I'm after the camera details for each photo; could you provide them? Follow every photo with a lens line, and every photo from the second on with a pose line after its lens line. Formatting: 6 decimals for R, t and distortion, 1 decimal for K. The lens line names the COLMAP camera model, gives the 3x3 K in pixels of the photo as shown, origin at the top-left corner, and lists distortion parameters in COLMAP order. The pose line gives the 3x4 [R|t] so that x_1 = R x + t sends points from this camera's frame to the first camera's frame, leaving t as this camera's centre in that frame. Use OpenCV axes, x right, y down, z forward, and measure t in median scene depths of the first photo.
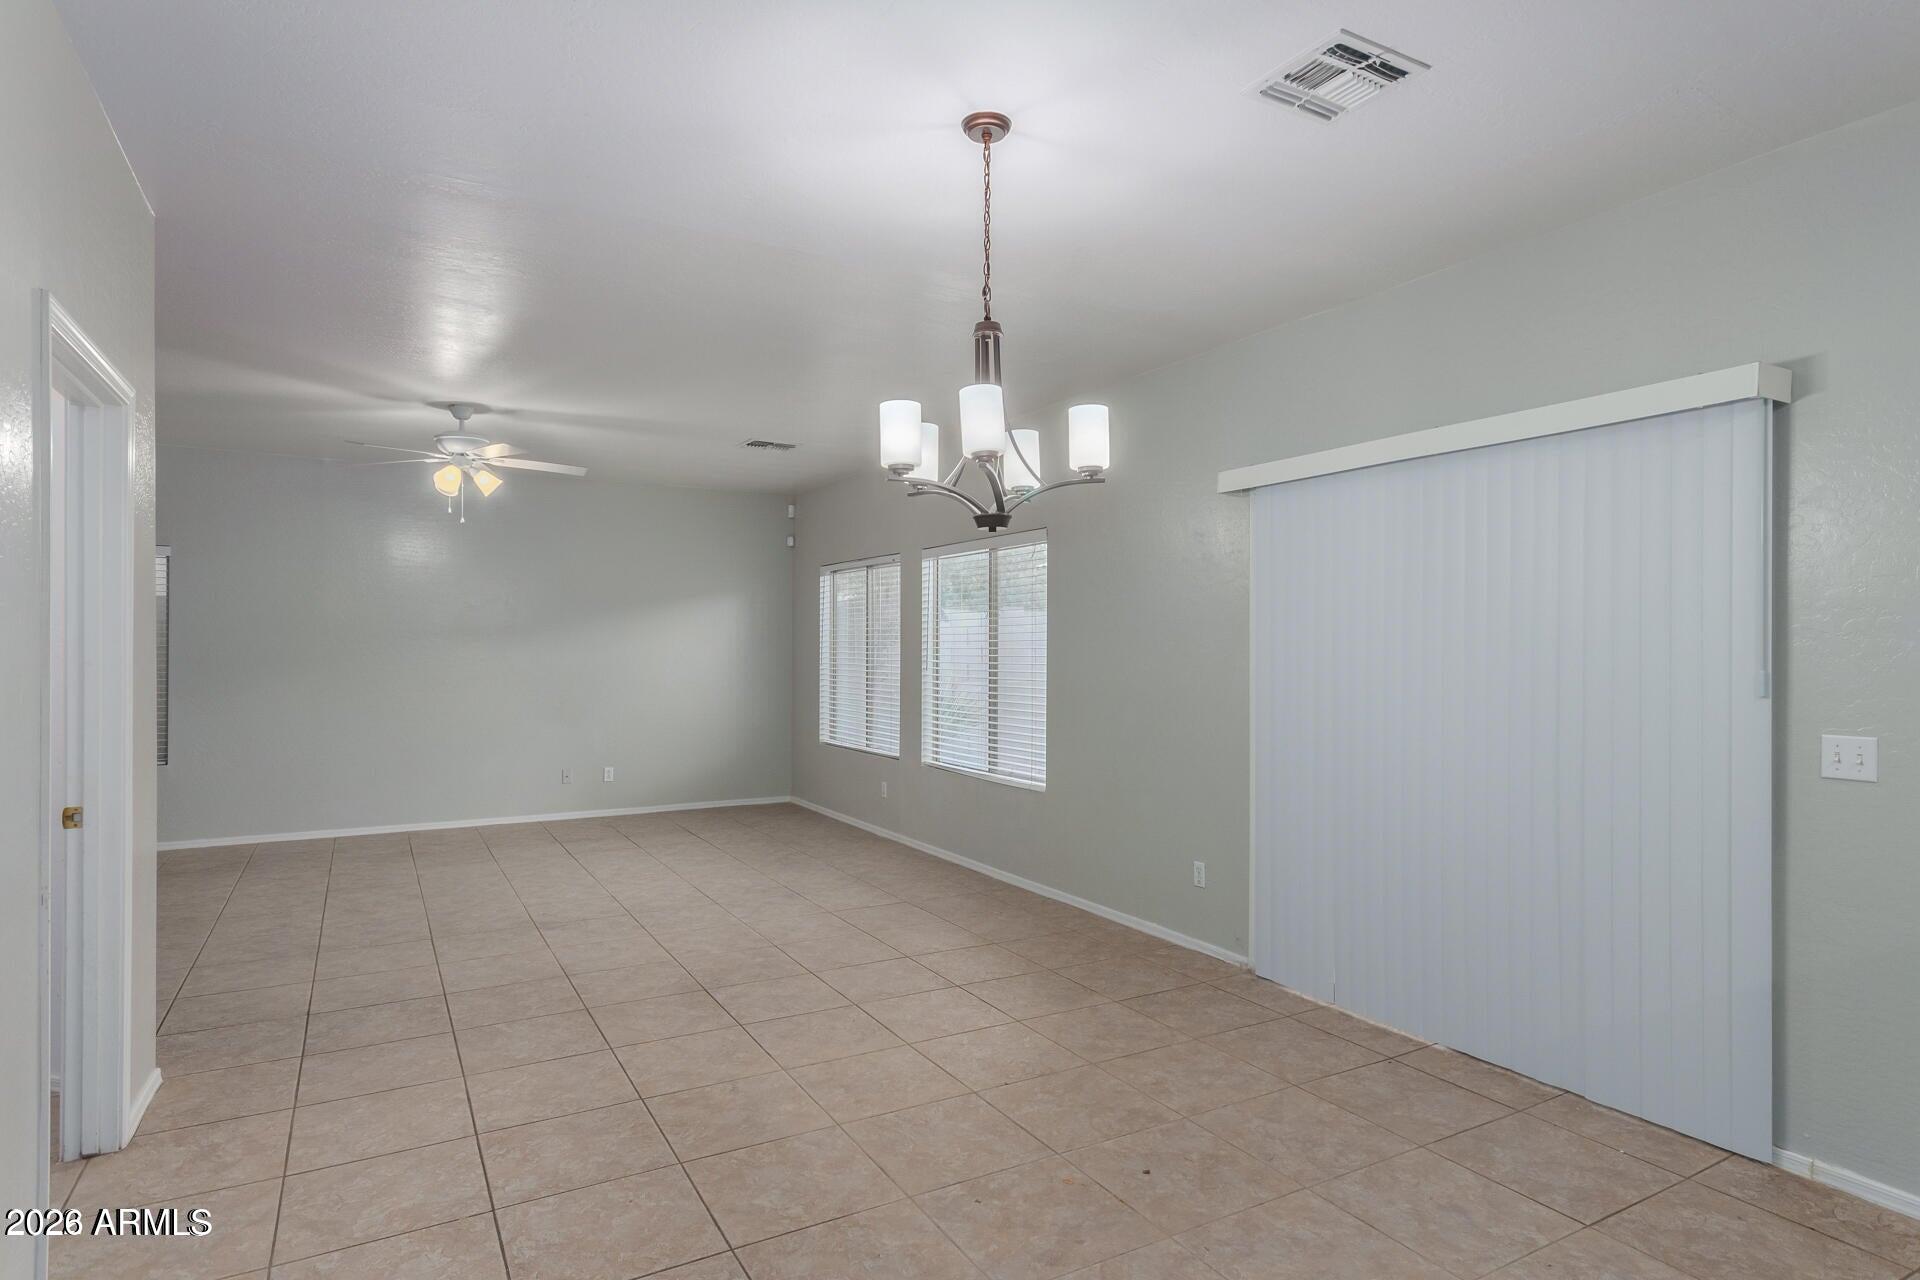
lens RADIAL K [[1043.8, 0, 985.7], [0, 1043.8, 646.3], [0, 0, 1]] dist [0.000428, -0.000121]
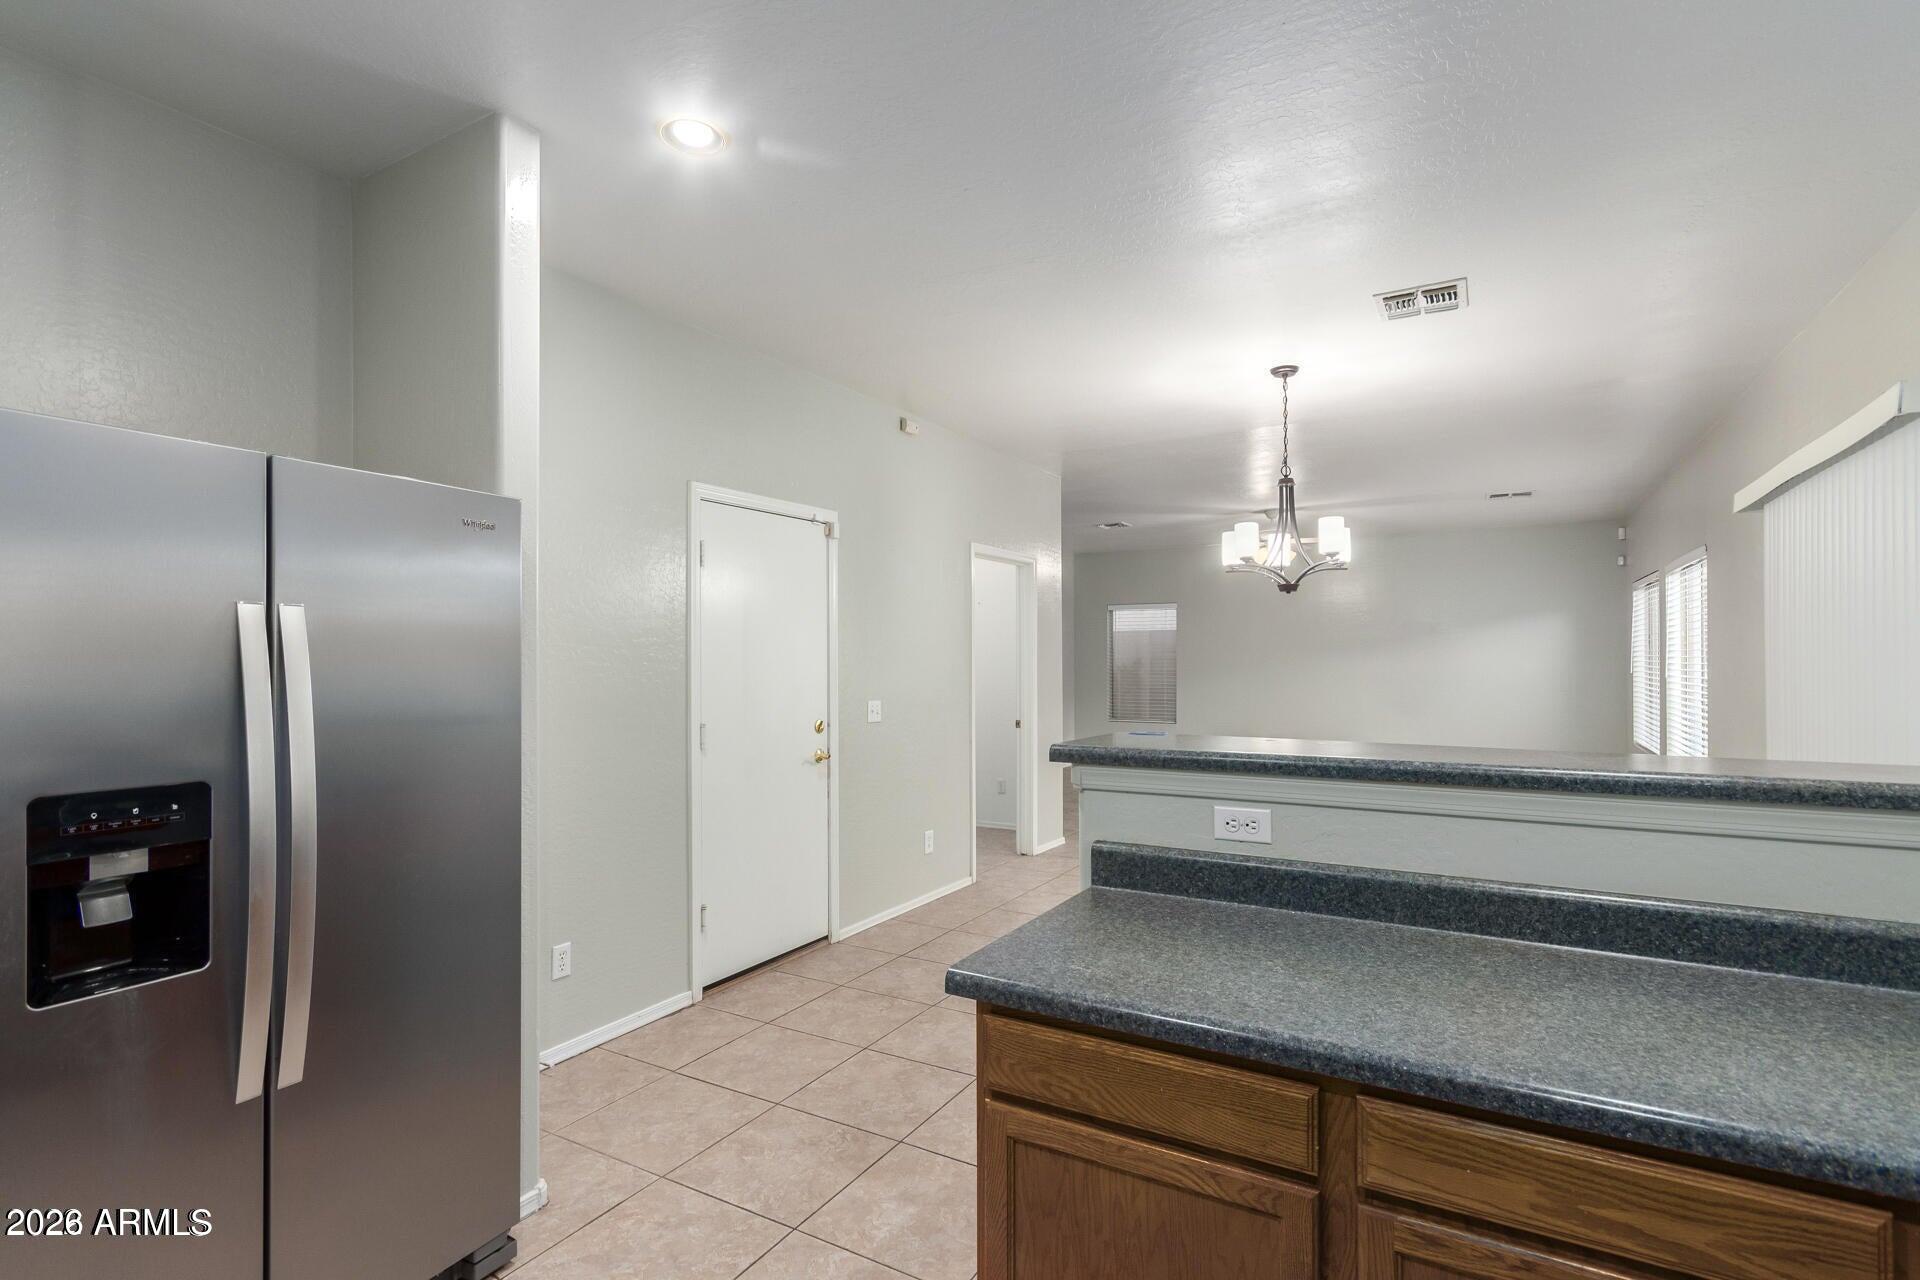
lens RADIAL K [[927.7, 0, 952.3], [0, 927.7, 660.7], [0, 0, 1]] dist [0.001635, 0.000044]
pose [[0.483852, -0.000871, -0.875150, 0.924372], [0.002774, 0.999996, 0.000538, 0.002542], [0.875146, -0.002688, 0.483852, -0.231584]]
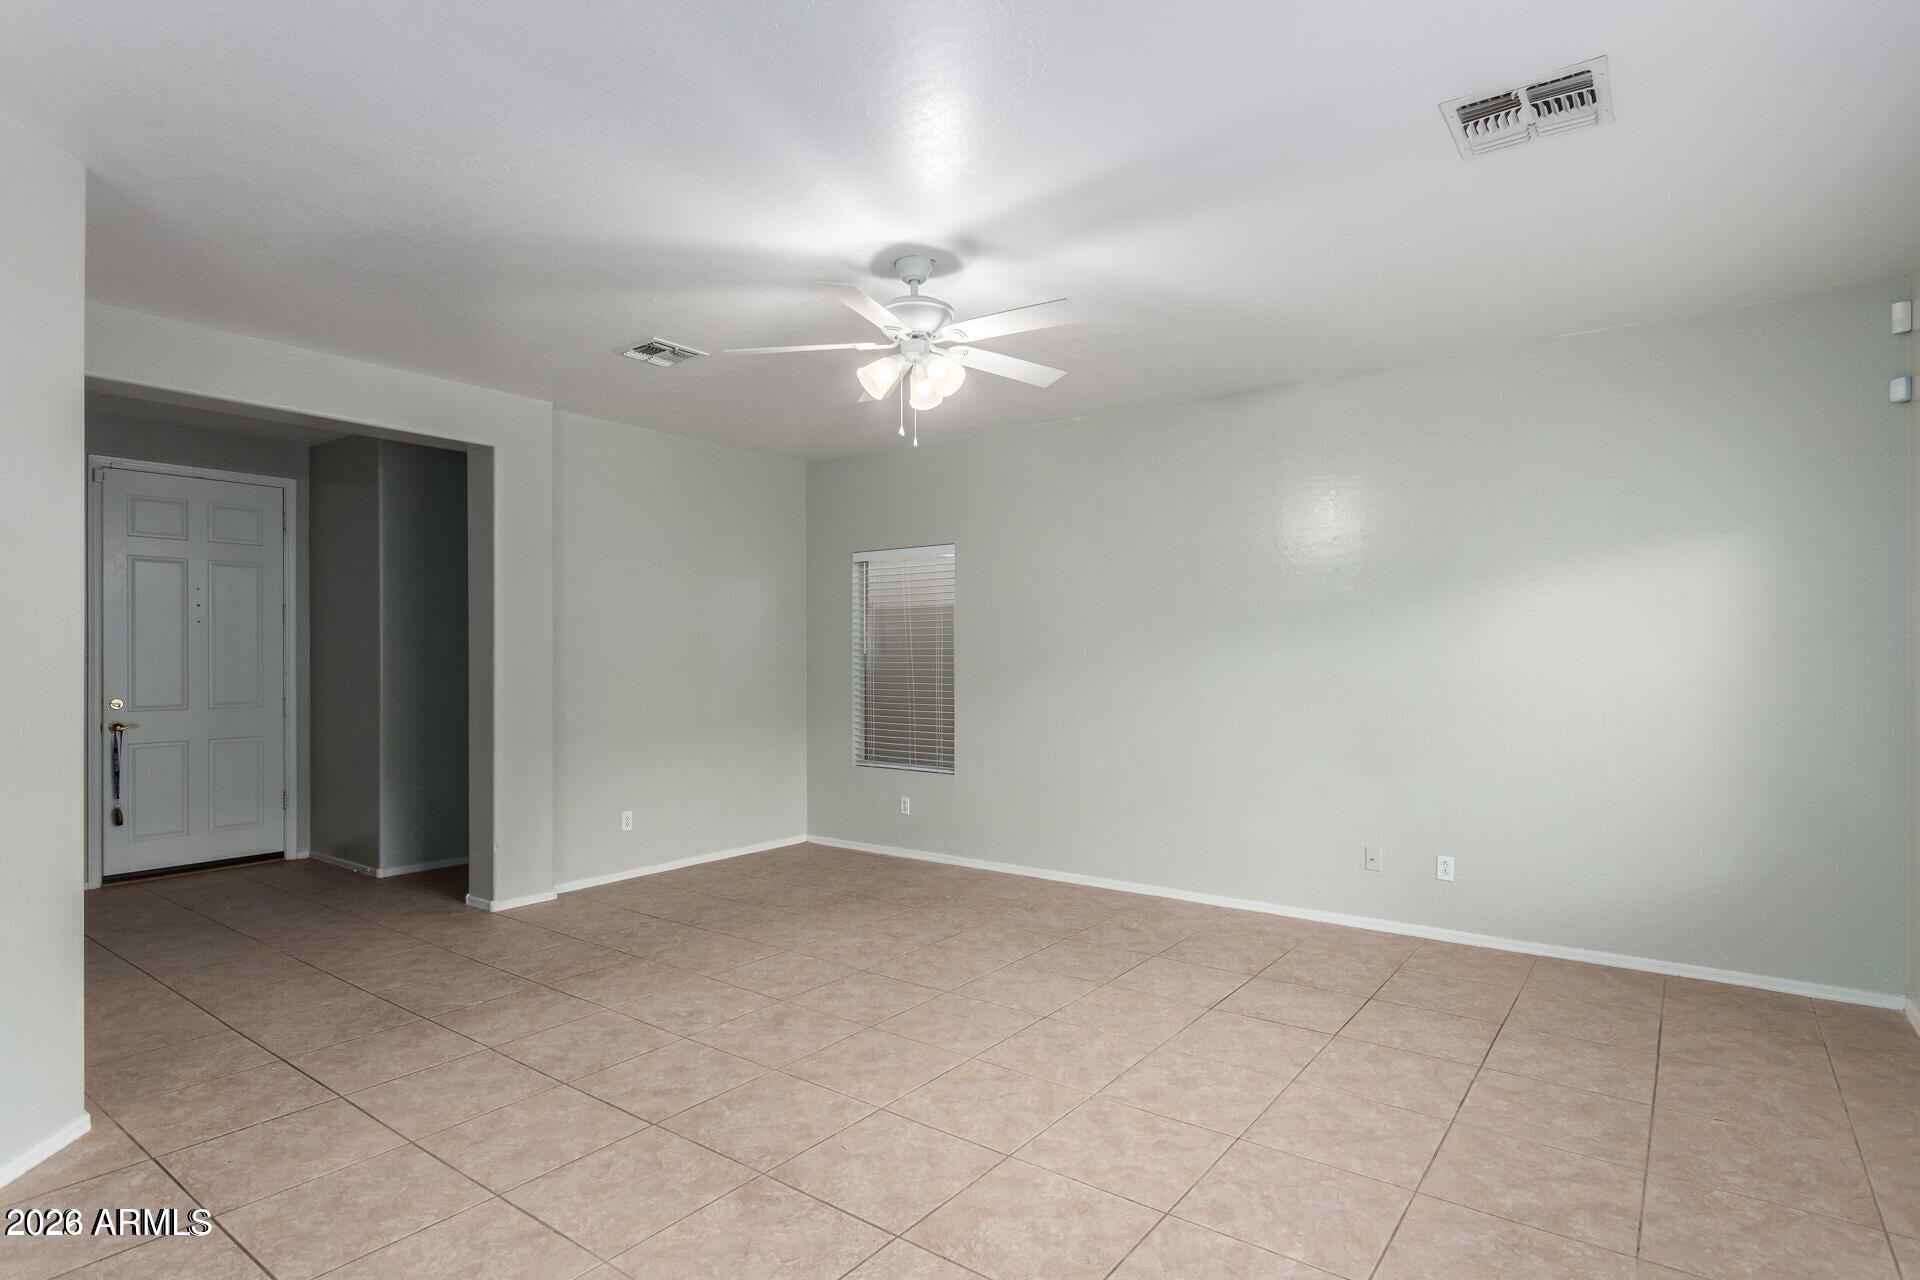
lens RADIAL K [[984.1, 0, 952.0], [0, 984.1, 651.2], [0, 0, 1]] dist [-0.001653, -0.000331]
pose [[0.378197, -0.008189, -0.925689, 0.095356], [0.004758, 0.999965, -0.006902, 0.016573], [0.925713, -0.001794, 0.378223, 1.420686]]
